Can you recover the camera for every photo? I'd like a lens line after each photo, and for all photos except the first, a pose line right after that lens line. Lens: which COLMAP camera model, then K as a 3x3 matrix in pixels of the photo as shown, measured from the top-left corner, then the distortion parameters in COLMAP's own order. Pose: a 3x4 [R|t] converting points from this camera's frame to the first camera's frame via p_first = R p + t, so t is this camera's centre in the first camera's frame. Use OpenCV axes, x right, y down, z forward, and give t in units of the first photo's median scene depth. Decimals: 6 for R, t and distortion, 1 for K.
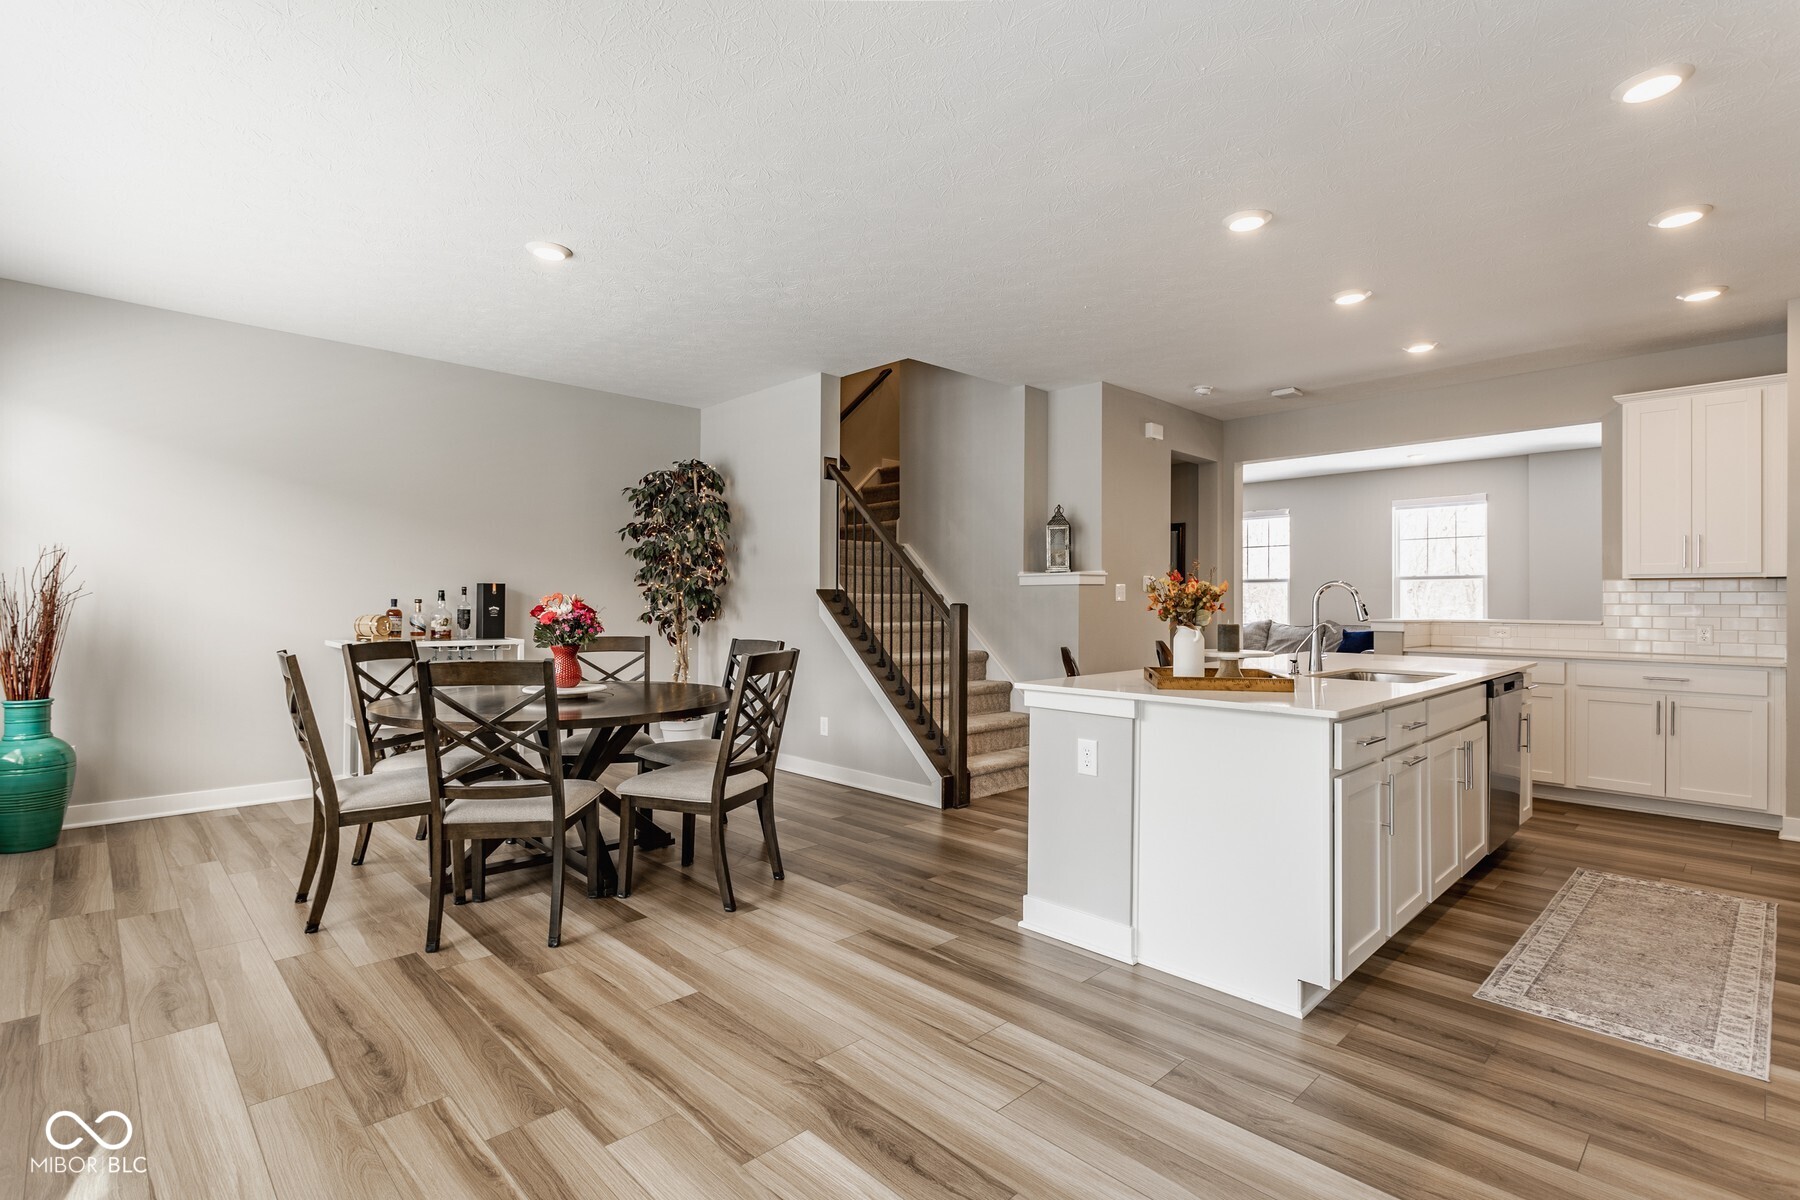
lens RADIAL K [[851.8, 0, 898.5], [0, 851.8, 607.3], [0, 0, 1]] dist [0.002971, 0.002753]
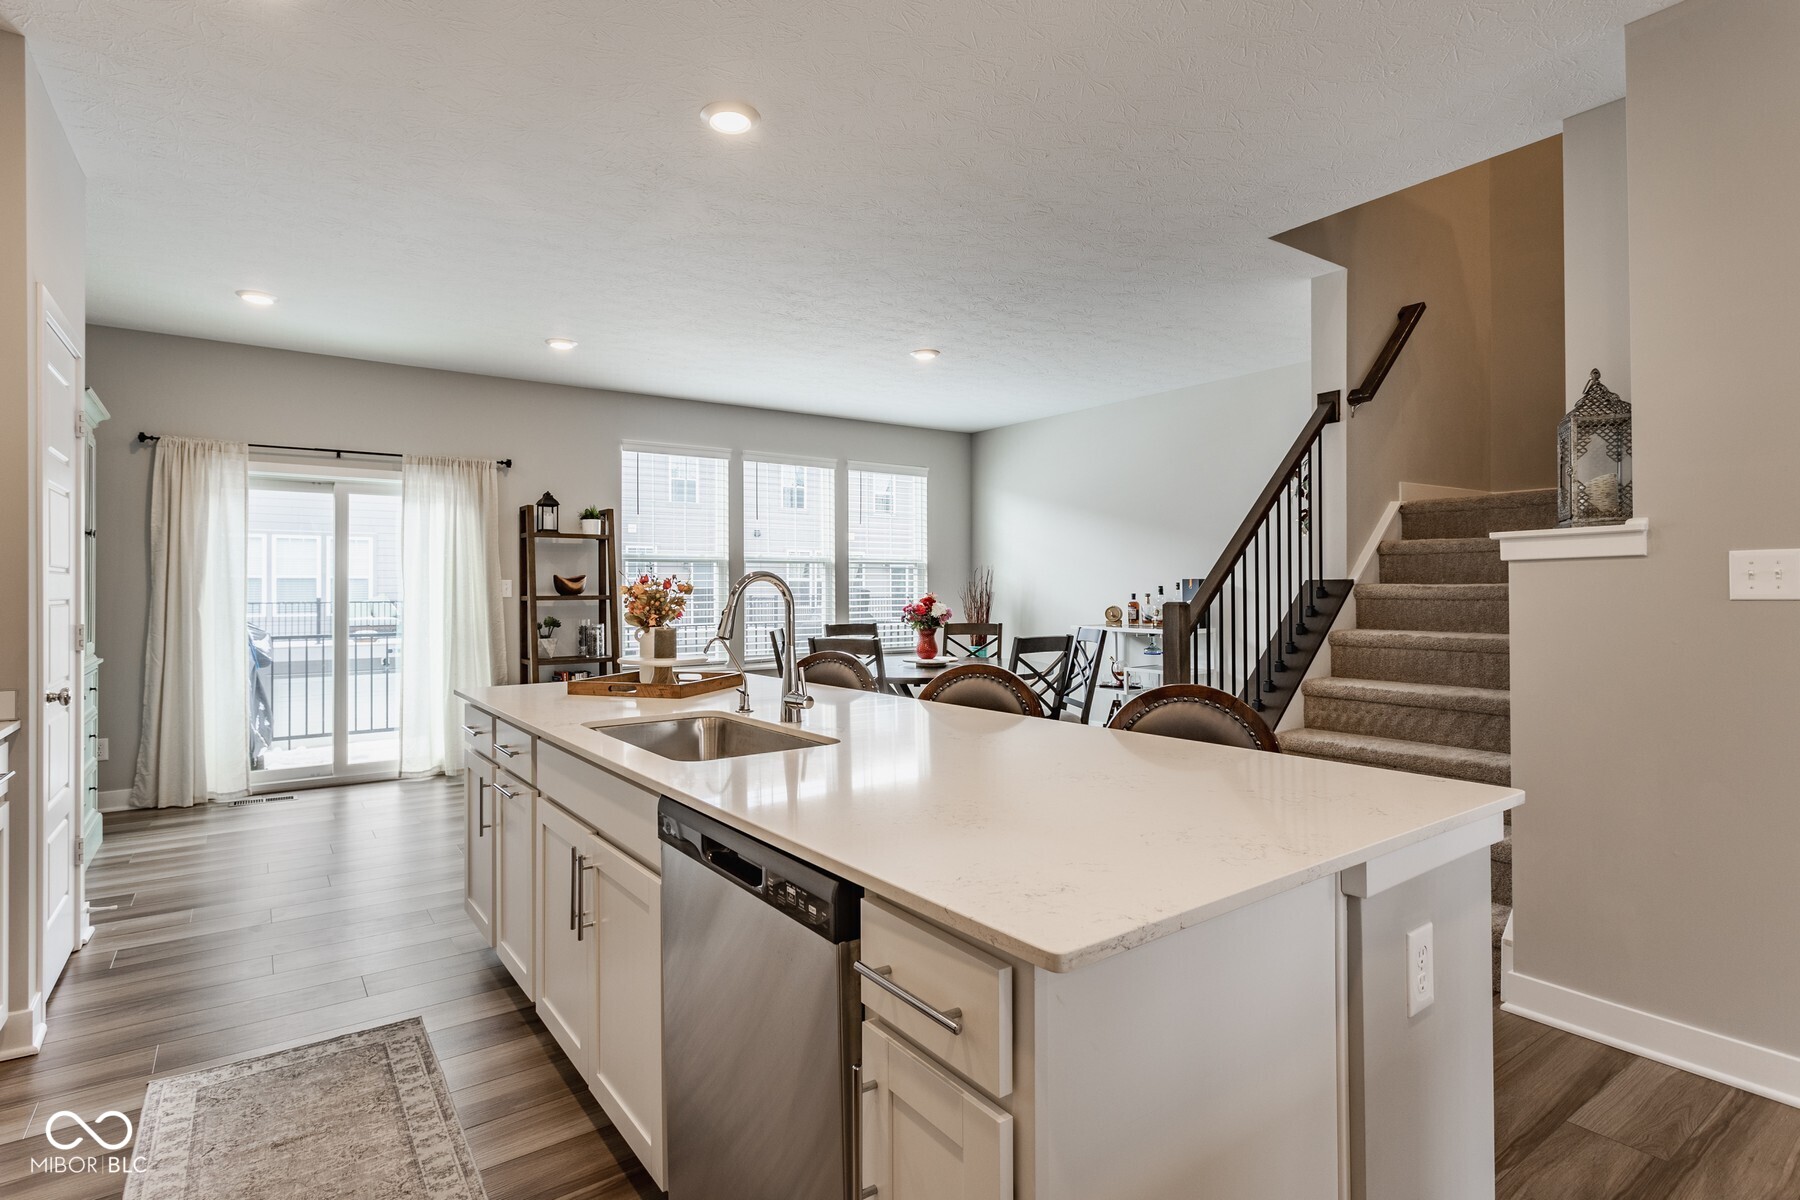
lens RADIAL K [[930.2, 0, 909.0], [0, 930.2, 590.2], [0, 0, 1]] dist [-0.001205, -0.000783]
pose [[-0.157218, -0.005139, -0.987551, 1.462163], [0.007114, 0.999955, -0.006336, -0.015261], [0.987538, -0.008021, -0.157174, 1.541249]]
